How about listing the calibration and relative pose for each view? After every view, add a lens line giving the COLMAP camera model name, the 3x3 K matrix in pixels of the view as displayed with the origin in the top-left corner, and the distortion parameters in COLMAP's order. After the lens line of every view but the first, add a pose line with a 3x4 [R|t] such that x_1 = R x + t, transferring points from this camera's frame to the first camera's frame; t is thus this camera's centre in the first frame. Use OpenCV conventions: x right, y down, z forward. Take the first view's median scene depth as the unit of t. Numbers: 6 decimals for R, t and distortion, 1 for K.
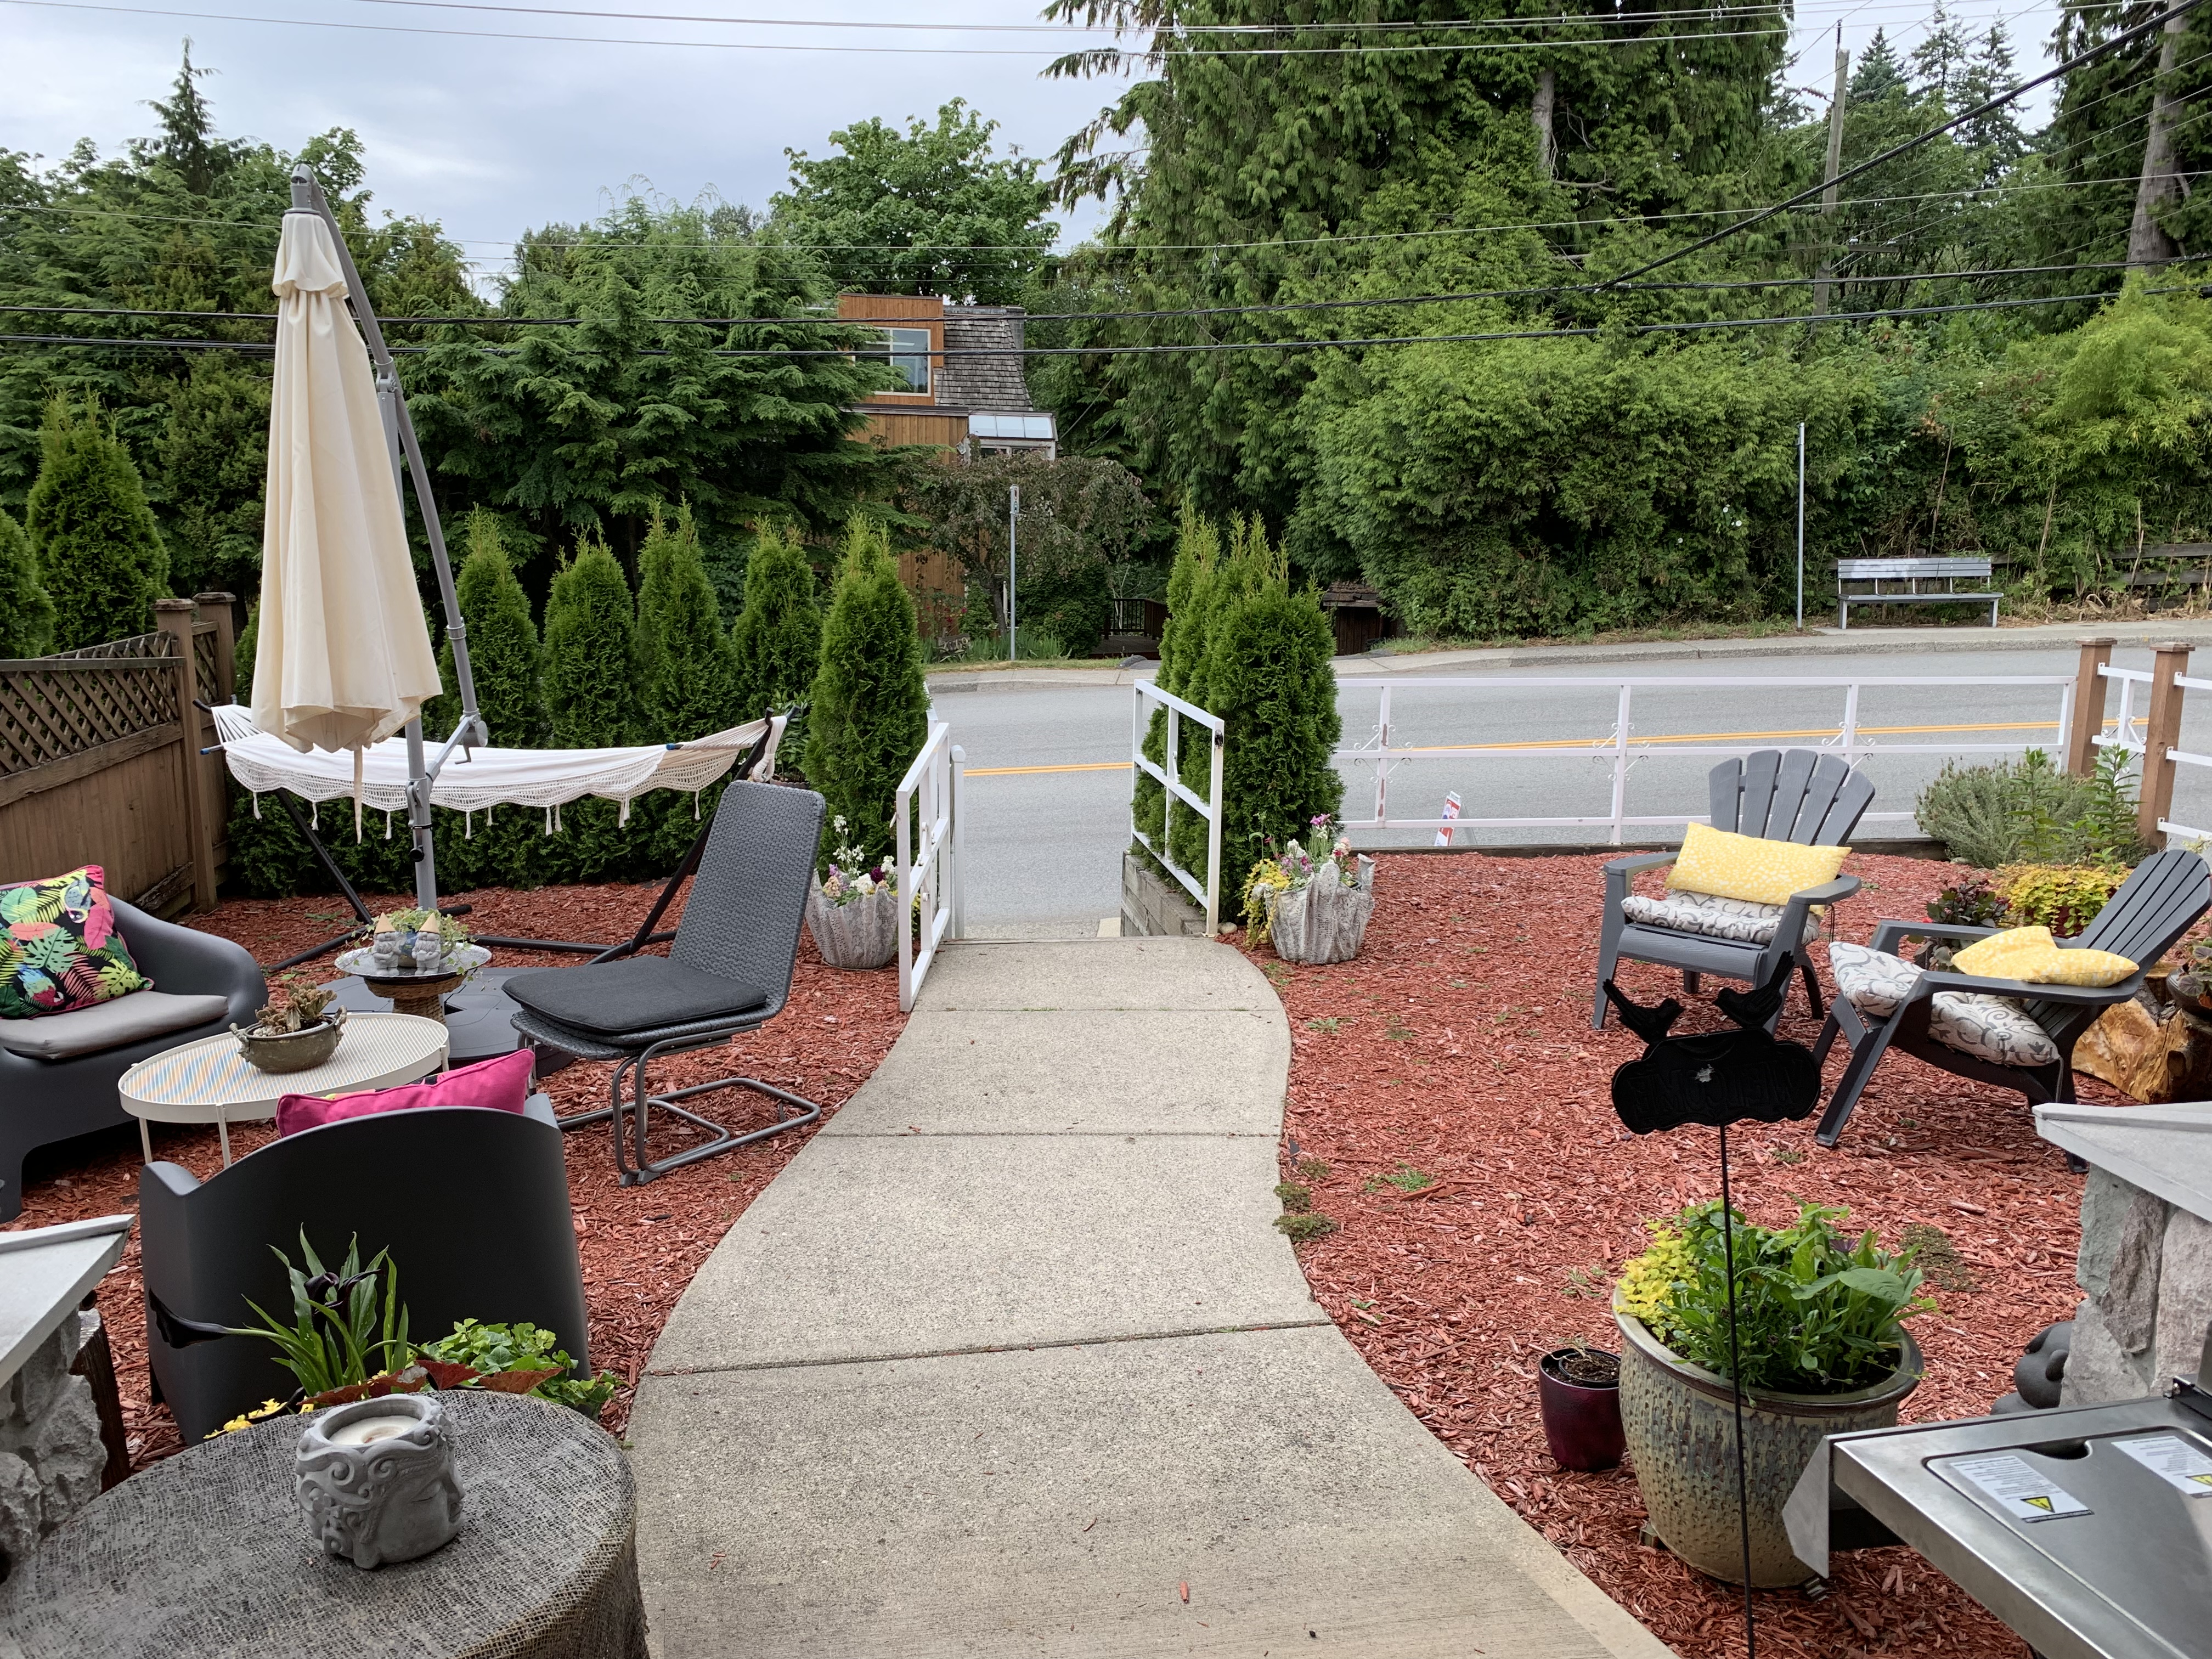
lens RADIAL K [[1683.1, 0, 1107.6], [0, 1683.1, 829.2], [0, 0, 1]] dist [-0.002252, -0.000172]
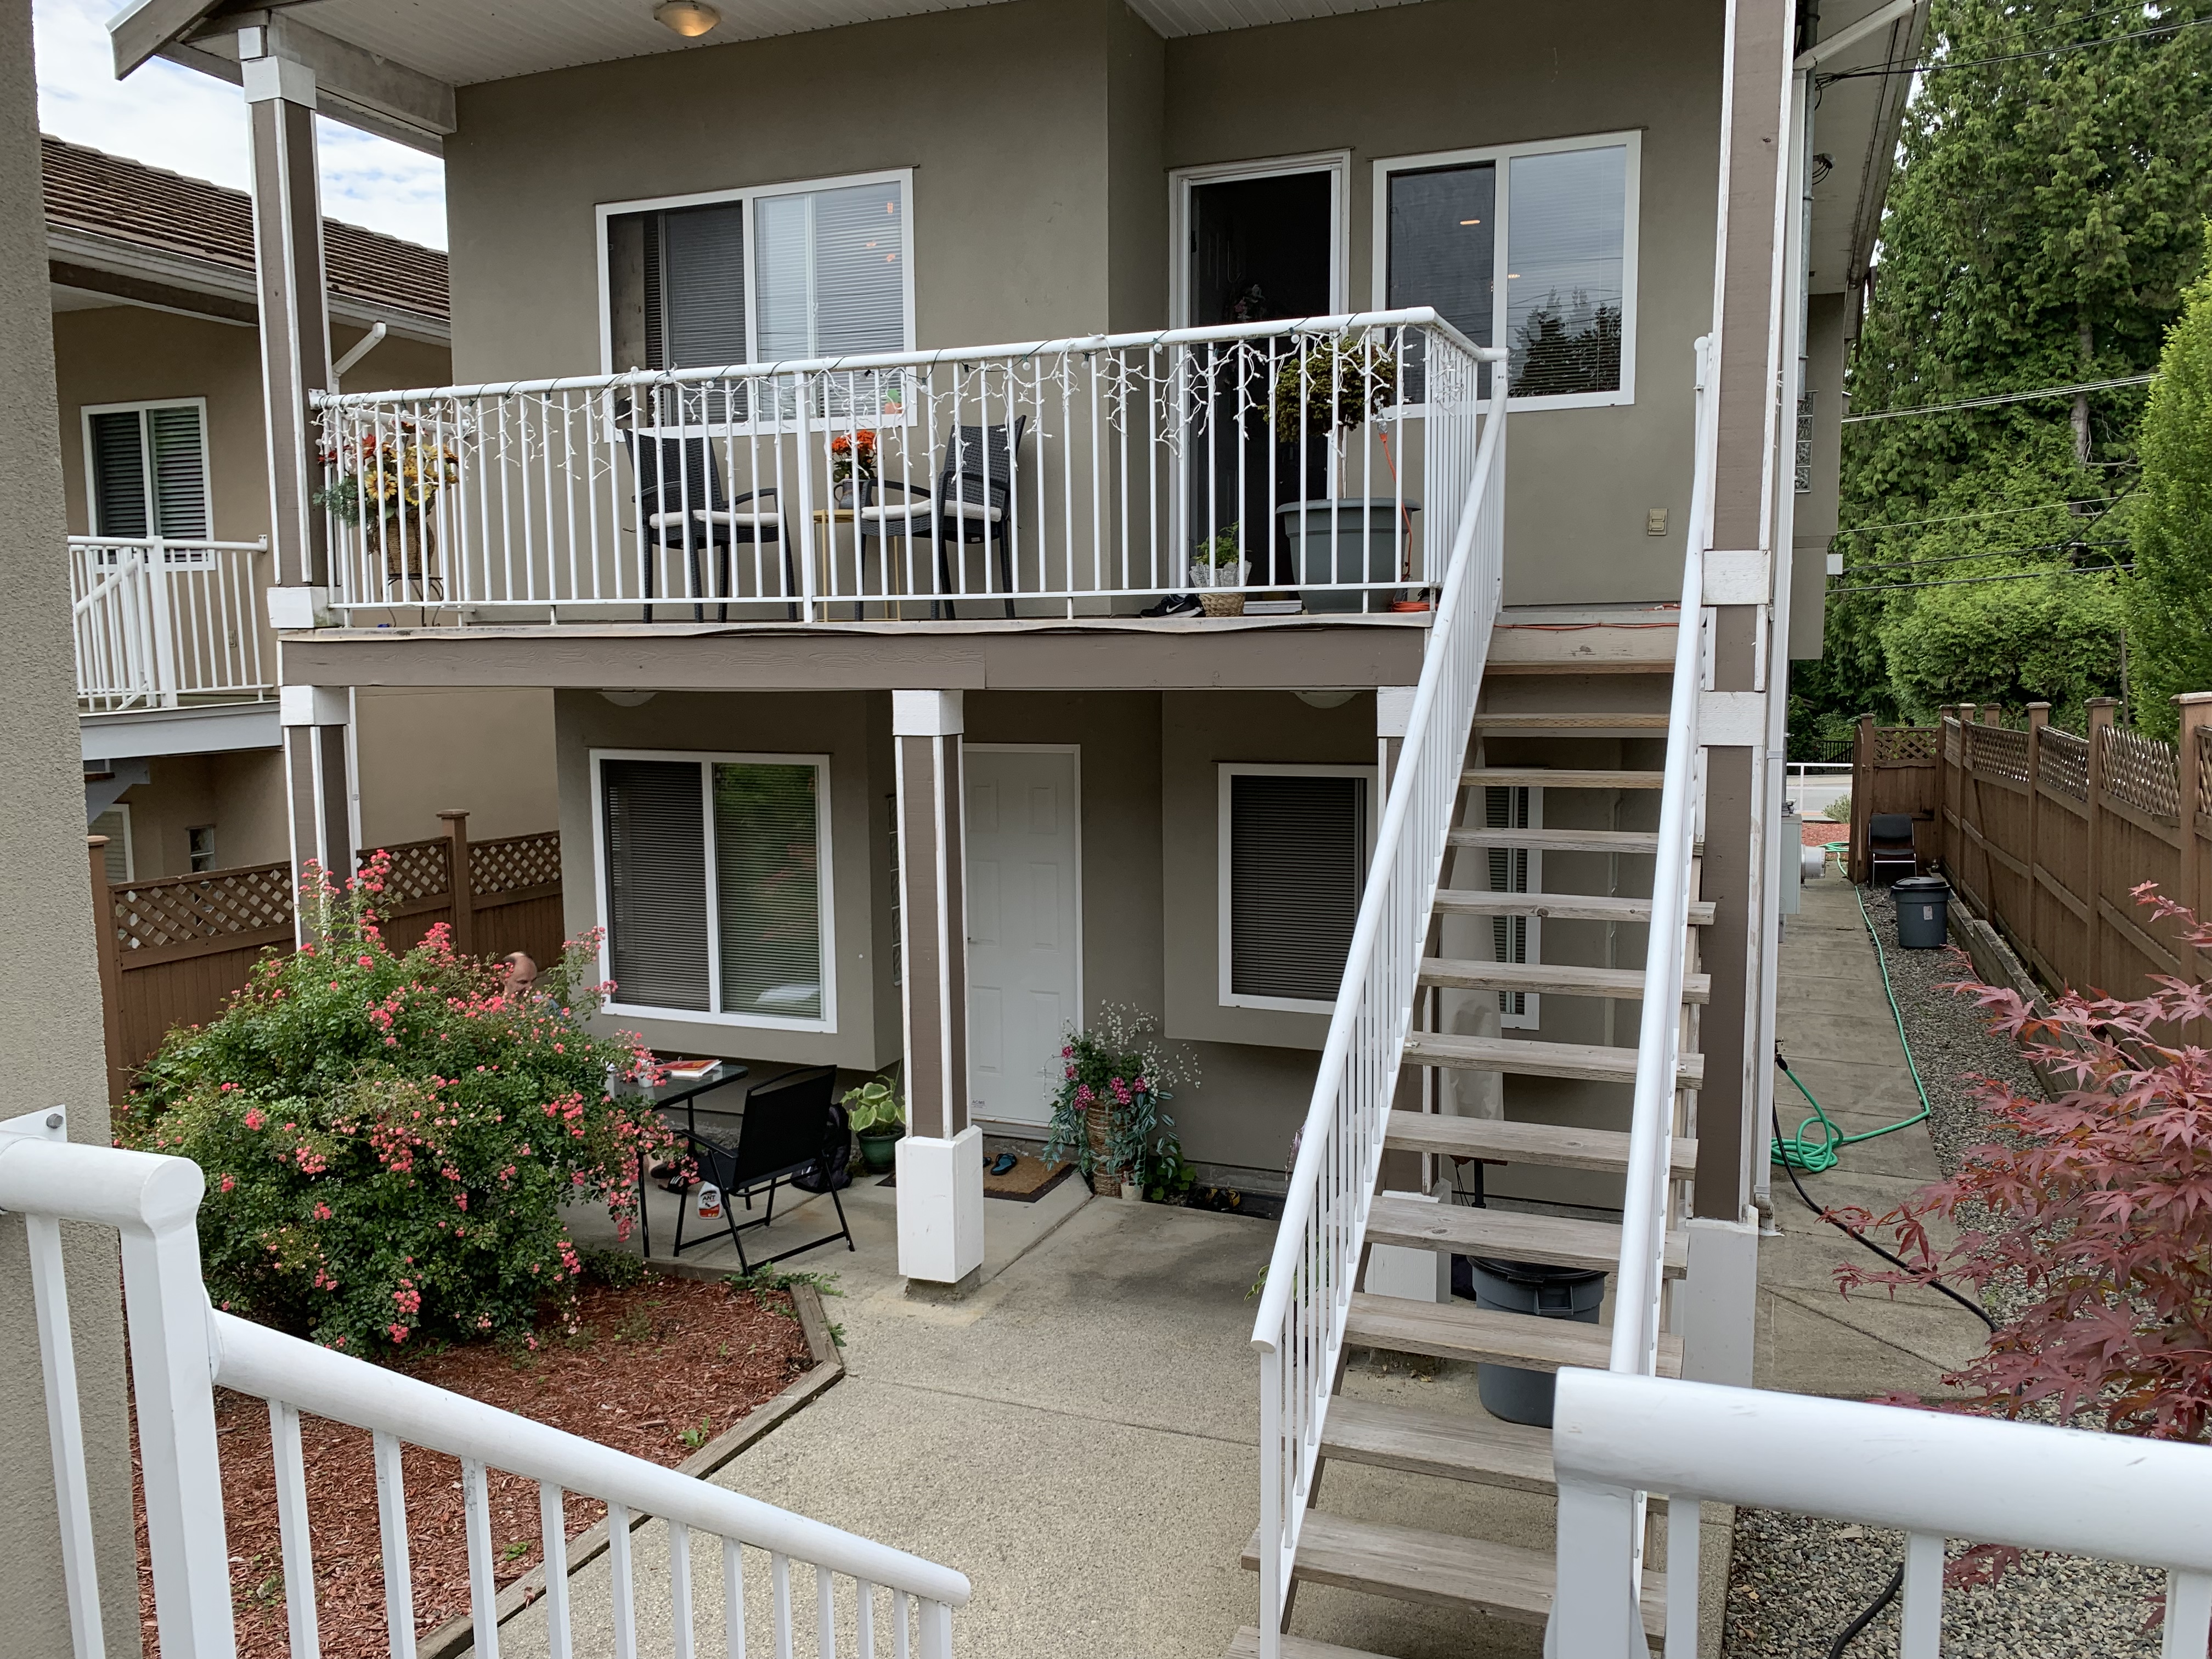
lens RADIAL K [[1683.1, 0, 1108.1], [0, 1683.1, 837.2], [0, 0, 1]] dist [-0.002252, -0.000172]
pose [[0.846749, 0.035790, -0.530787, 0.341934], [-0.075380, 0.995739, -0.053110, 0.095766], [0.526625, 0.084982, 0.845839, -0.723312]]
